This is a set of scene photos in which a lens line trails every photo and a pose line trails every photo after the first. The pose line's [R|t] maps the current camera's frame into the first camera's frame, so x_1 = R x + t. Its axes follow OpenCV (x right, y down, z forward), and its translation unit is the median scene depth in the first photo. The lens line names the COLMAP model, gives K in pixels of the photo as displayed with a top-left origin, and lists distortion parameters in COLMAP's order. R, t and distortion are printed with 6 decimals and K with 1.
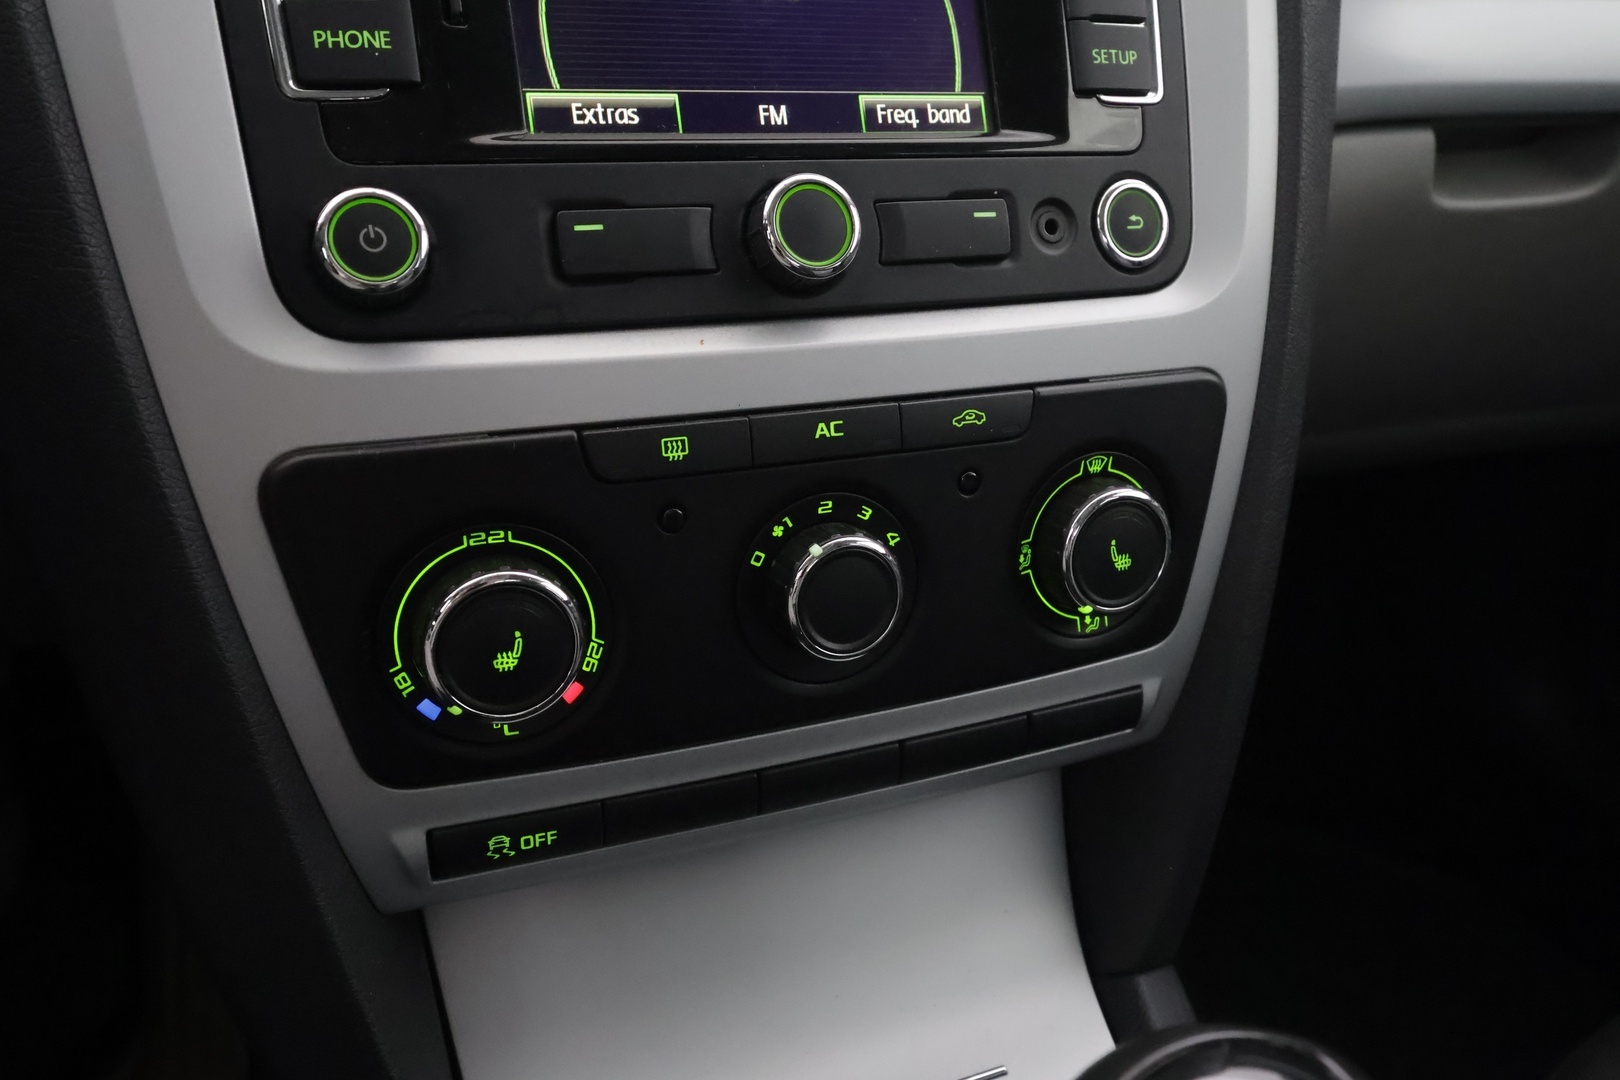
lens RADIAL K [[1250.9, 0, 819.8], [0, 1250.9, 542.6], [0, 0, 1]] dist [0.007499, -0.006141]
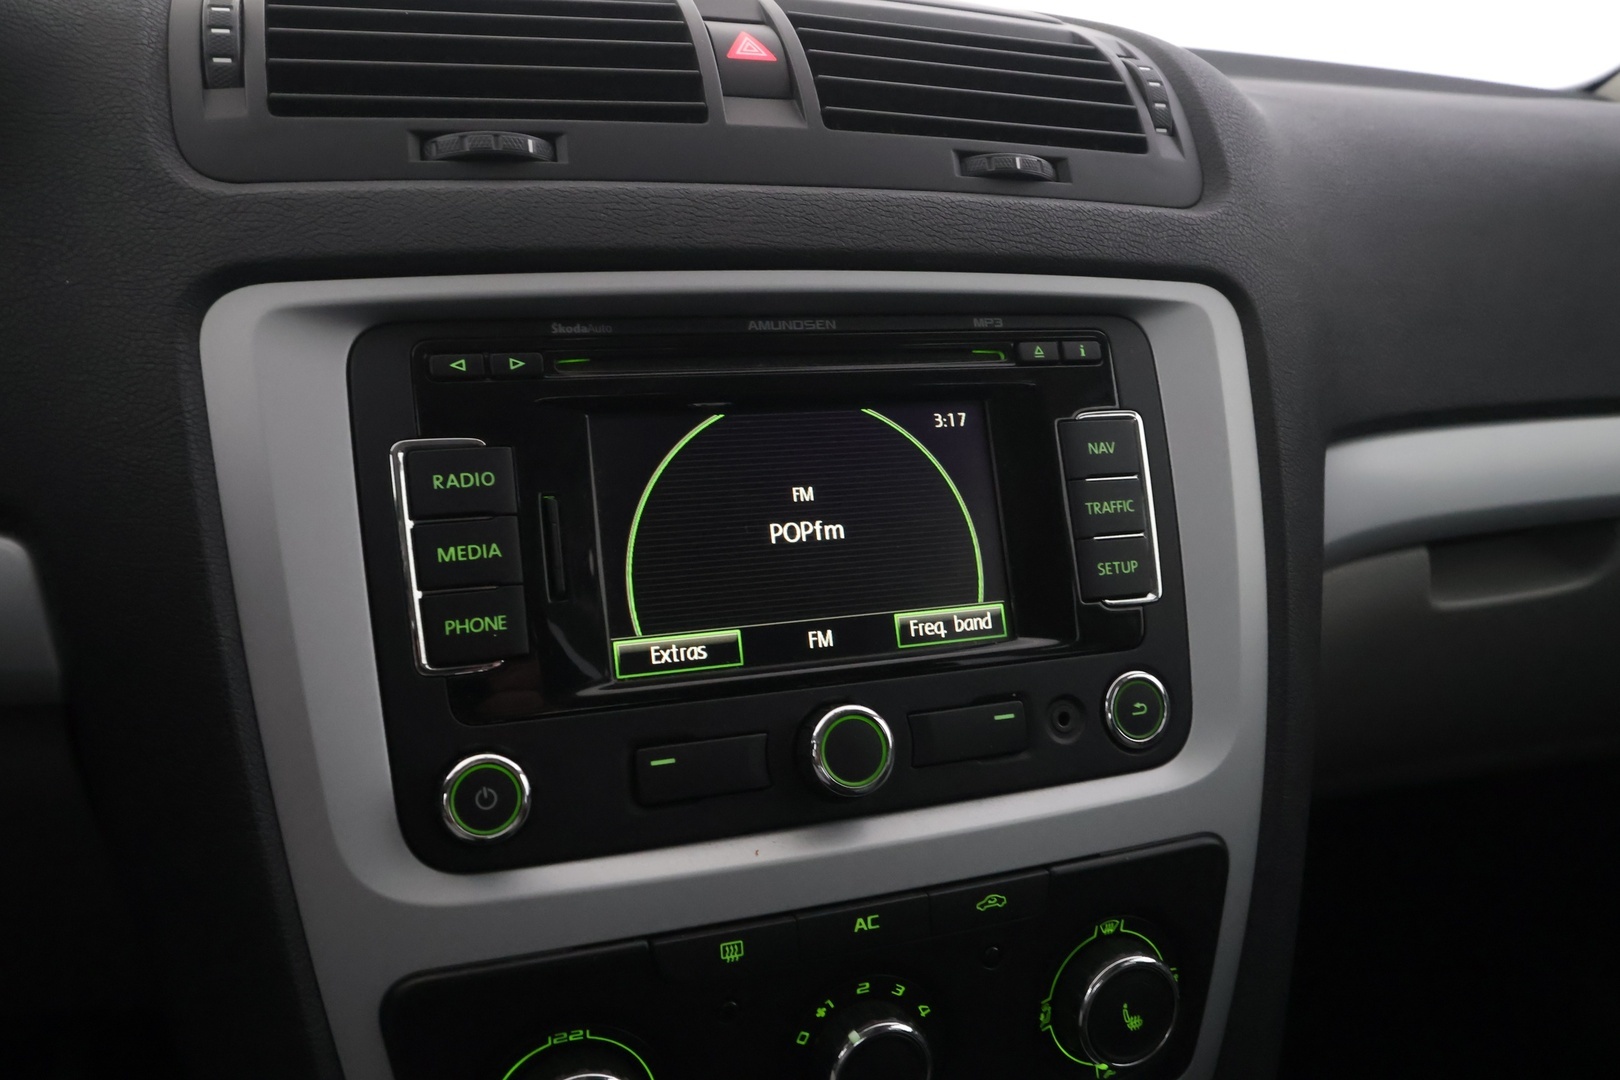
lens RADIAL K [[1261.6, 0, 812.1], [0, 1261.6, 542.5], [0, 0, 1]] dist [-0.003937, 0.009043]
pose [[0.998641, 0.004063, -0.051951, 0.016020], [-0.010828, 0.991375, -0.130607, -0.281335], [0.050972, 0.130992, 0.990072, -0.185394]]
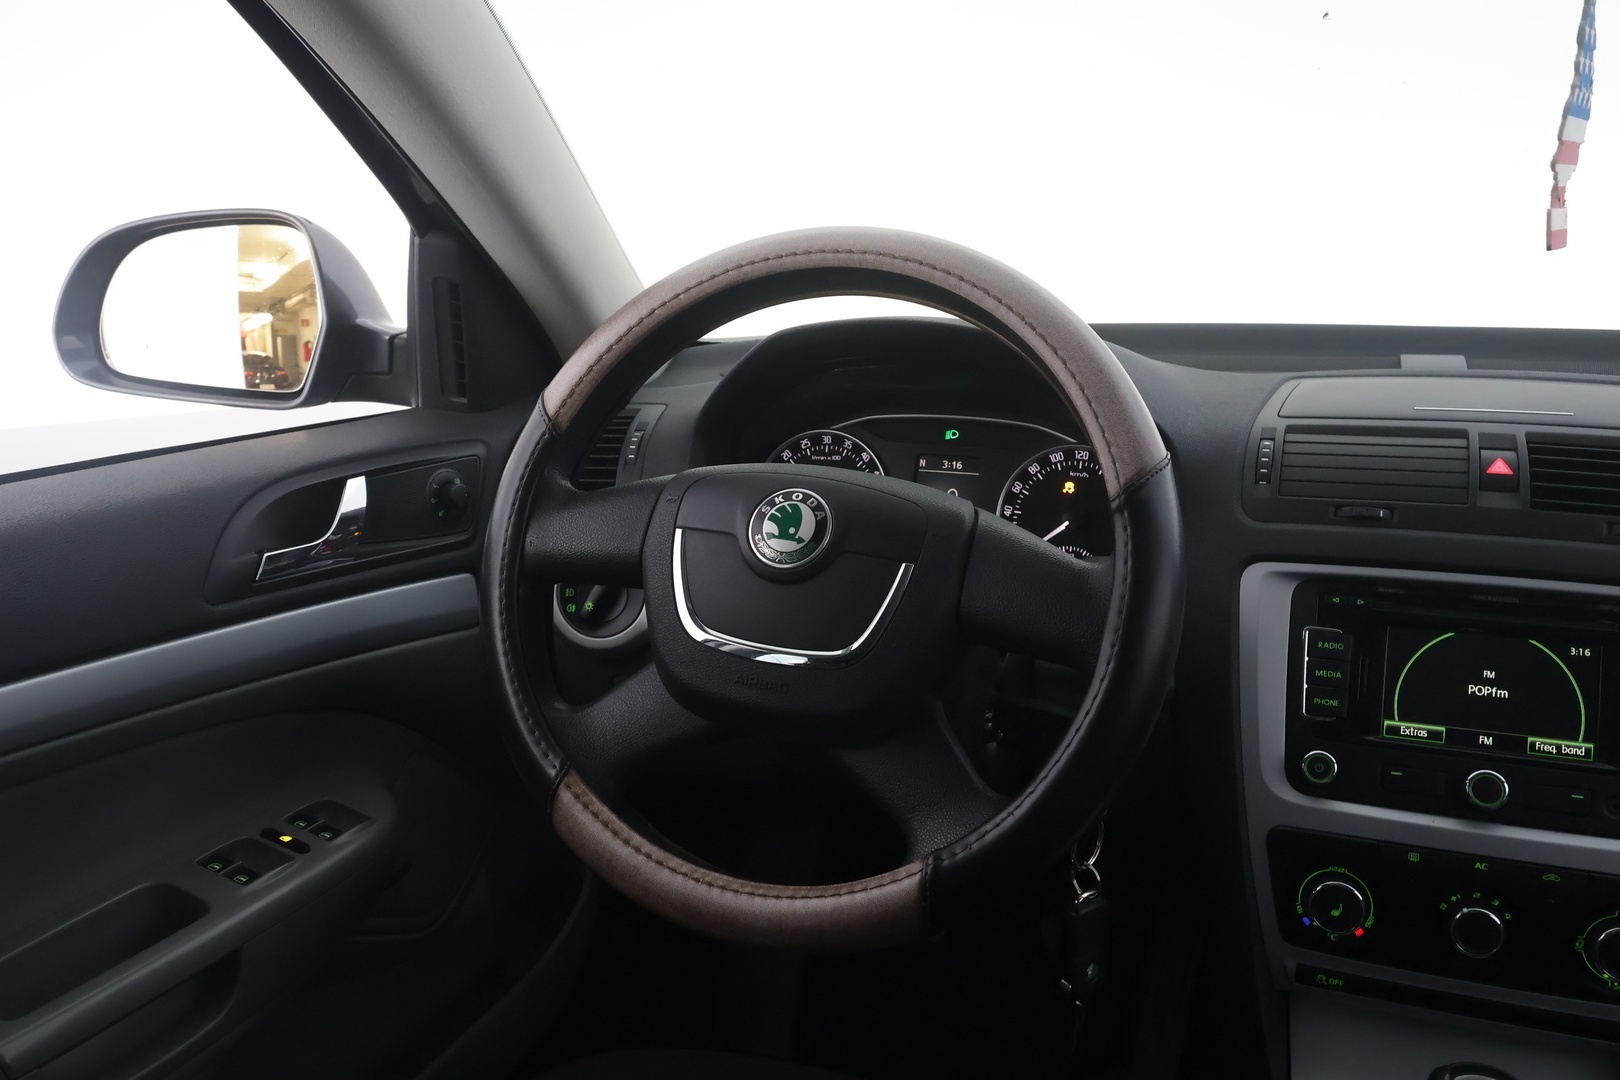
lens RADIAL K [[1261.6, 0, 809.8], [0, 1261.6, 541.6], [0, 0, 1]] dist [-0.003937, 0.009043]
pose [[0.720879, 0.123052, -0.682049, 0.701576], [-0.243629, 0.966296, -0.083165, -0.182486], [0.648828, 0.226119, 0.726562, -1.954418]]
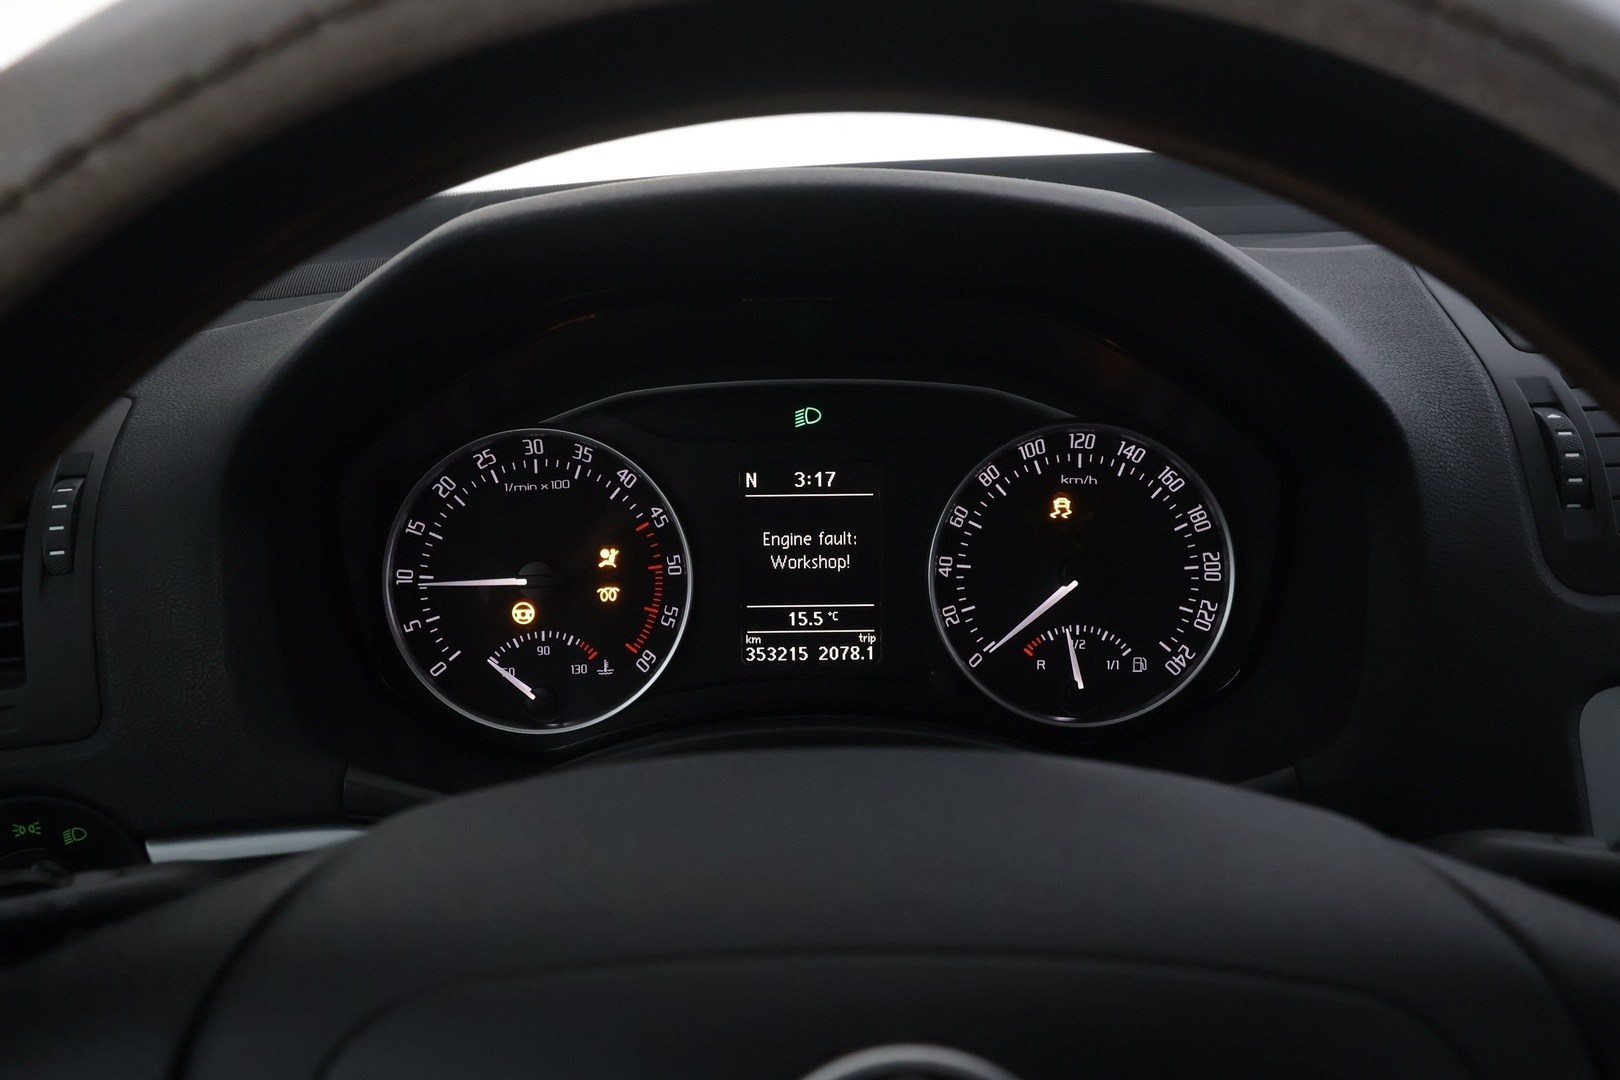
lens RADIAL K [[1261.6, 0, 814.2], [0, 1261.6, 539.9], [0, 0, 1]] dist [-0.003937, 0.009043]
pose [[0.924179, 0.088861, -0.371480, -0.807613], [-0.105102, 0.994180, -0.023660, -0.659427], [0.367216, 0.060909, 0.928139, -0.752778]]
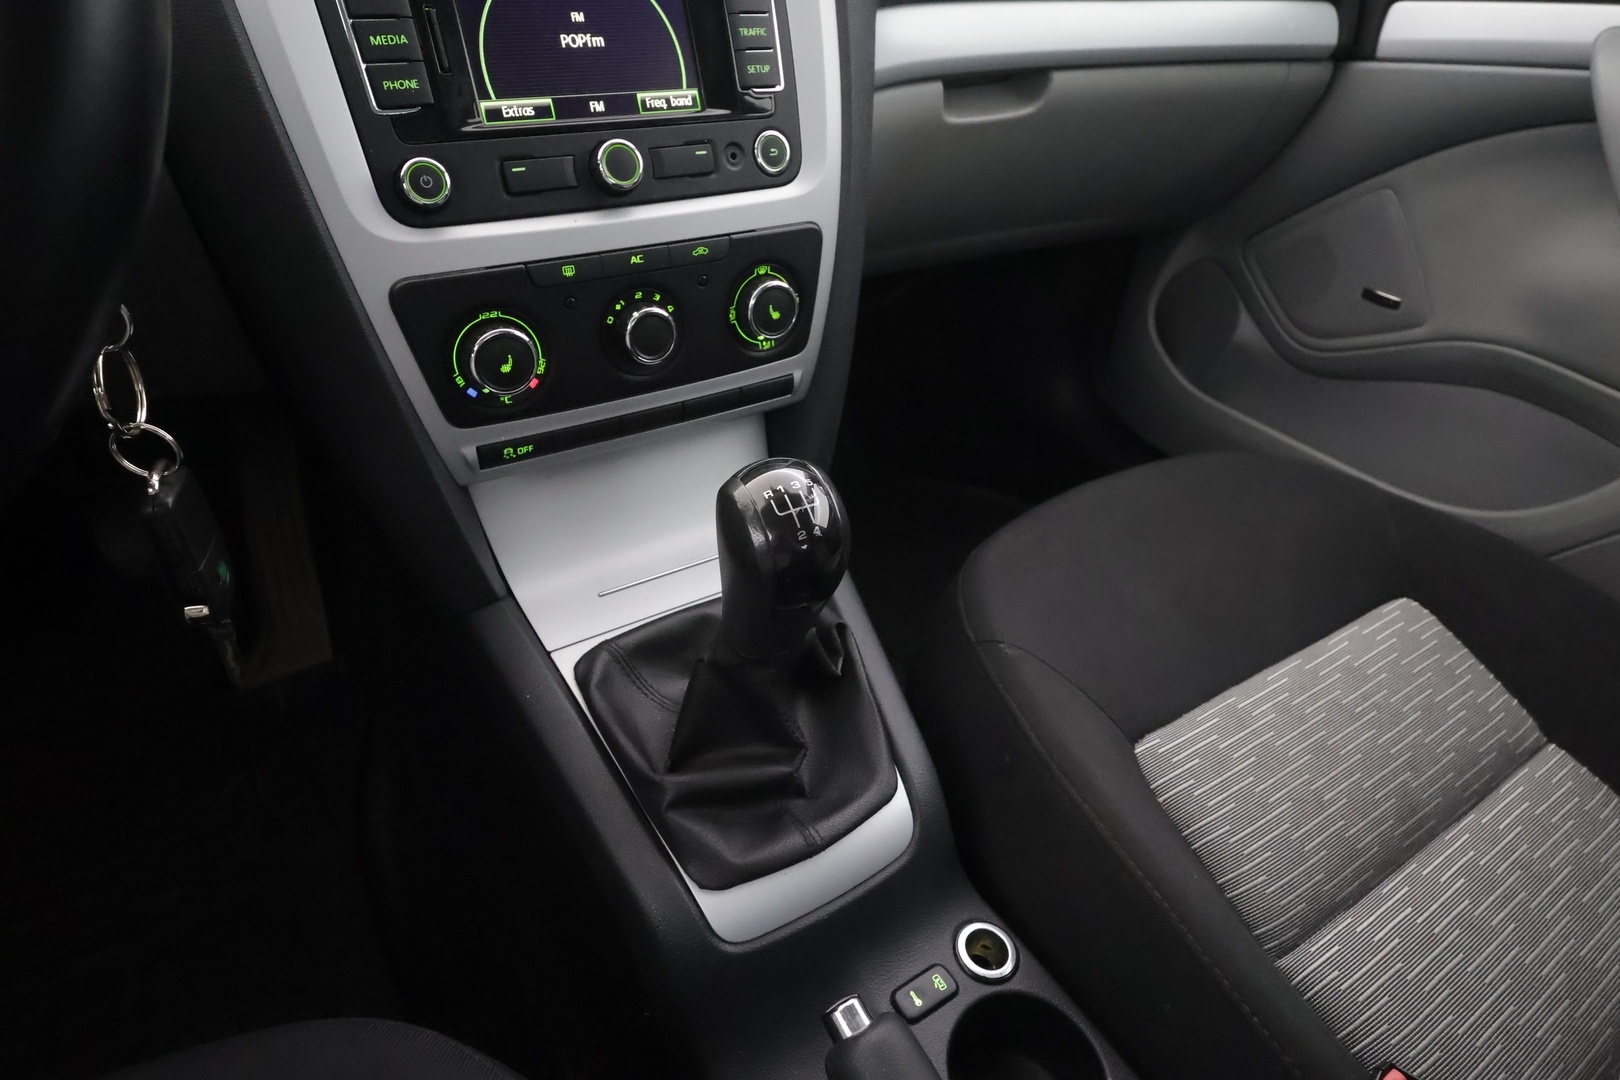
lens RADIAL K [[919.9, 0, 811.1], [0, 919.9, 539.8], [0, 0, 1]] dist [0.004414, 0.002114]
pose [[0.983897, -0.085167, 0.157140, 0.012316], [0.047416, 0.972048, 0.229942, 0.033749], [-0.172332, -0.218789, 0.960434, -0.746994]]
